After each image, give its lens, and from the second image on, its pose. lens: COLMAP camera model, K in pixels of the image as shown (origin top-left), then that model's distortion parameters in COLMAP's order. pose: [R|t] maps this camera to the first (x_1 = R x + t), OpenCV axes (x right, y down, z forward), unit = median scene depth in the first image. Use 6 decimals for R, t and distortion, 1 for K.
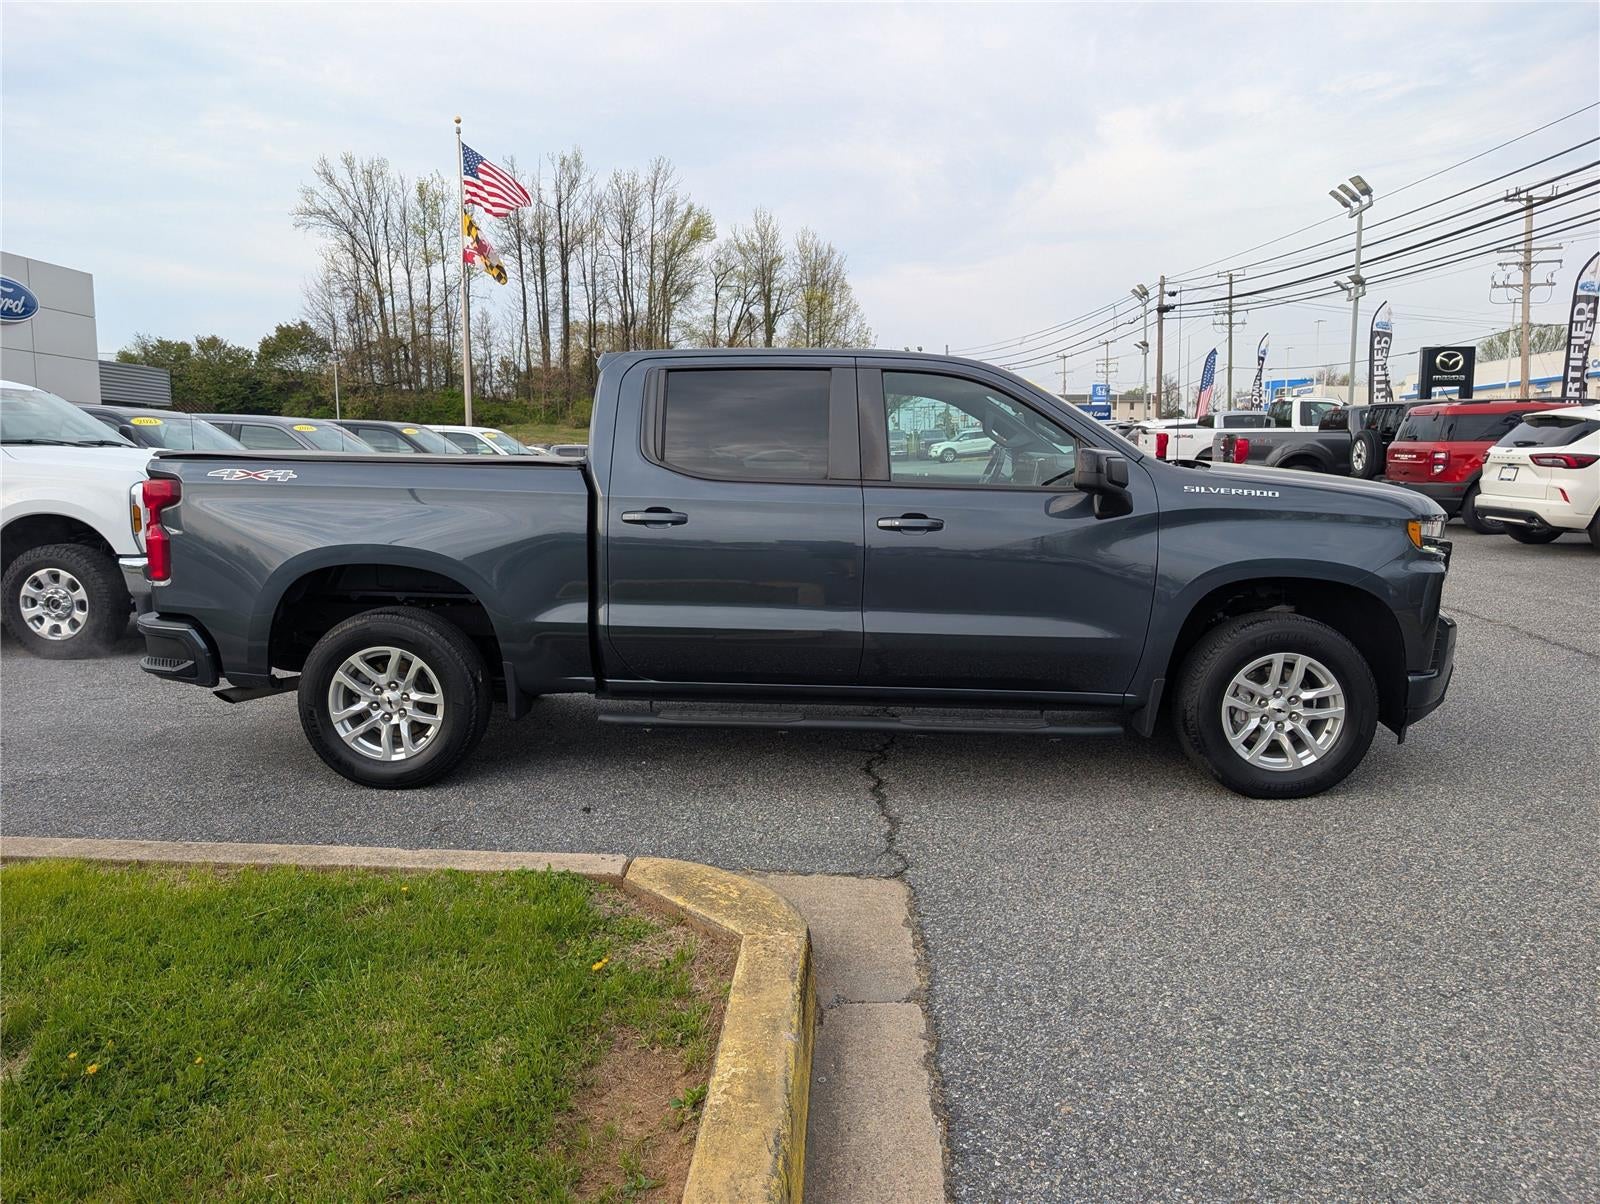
lens RADIAL K [[1150.5, 0, 793.0], [0, 1150.5, 613.3], [0, 0, 1]] dist [0.007485, -0.003011]
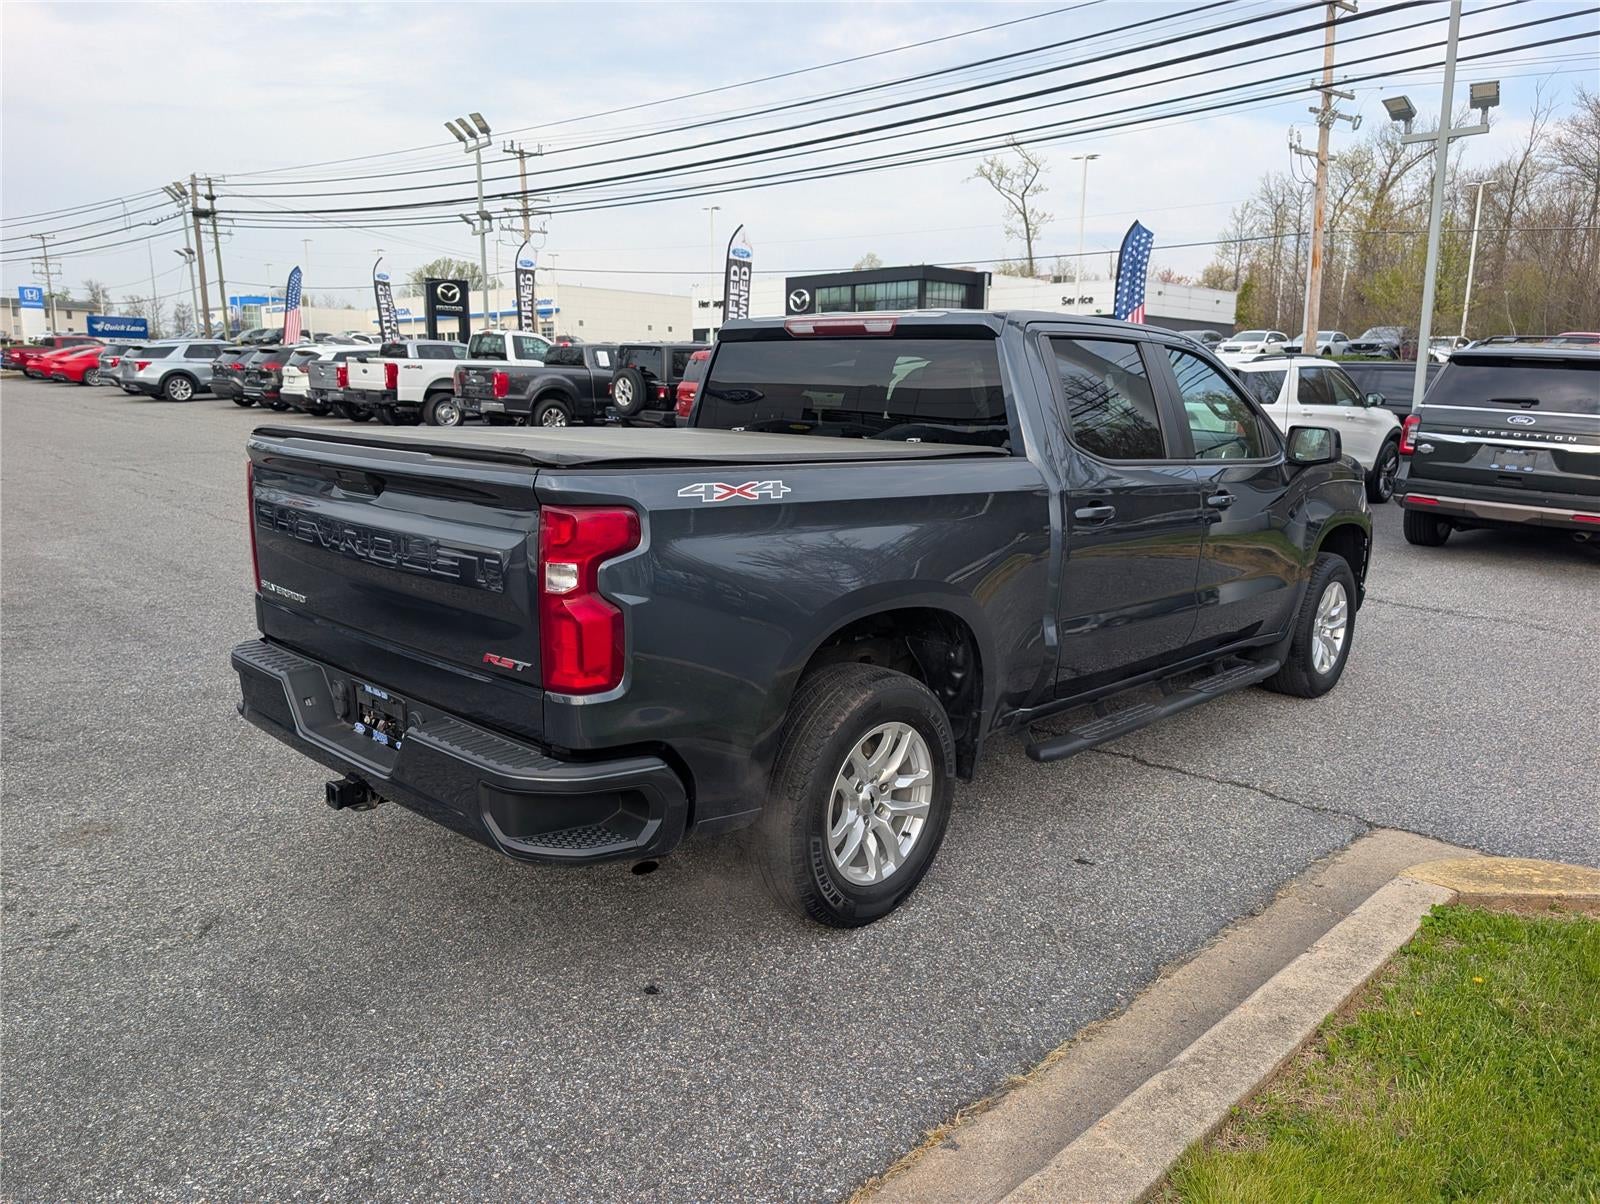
lens RADIAL K [[1150.5, 0, 793.0], [0, 1150.5, 613.3], [0, 0, 1]] dist [0.007485, -0.003011]
pose [[0.658278, -0.136908, 0.740221, -0.193995], [0.086111, 0.990563, 0.106632, -0.025407], [-0.747834, -0.006453, 0.663855, 0.124135]]
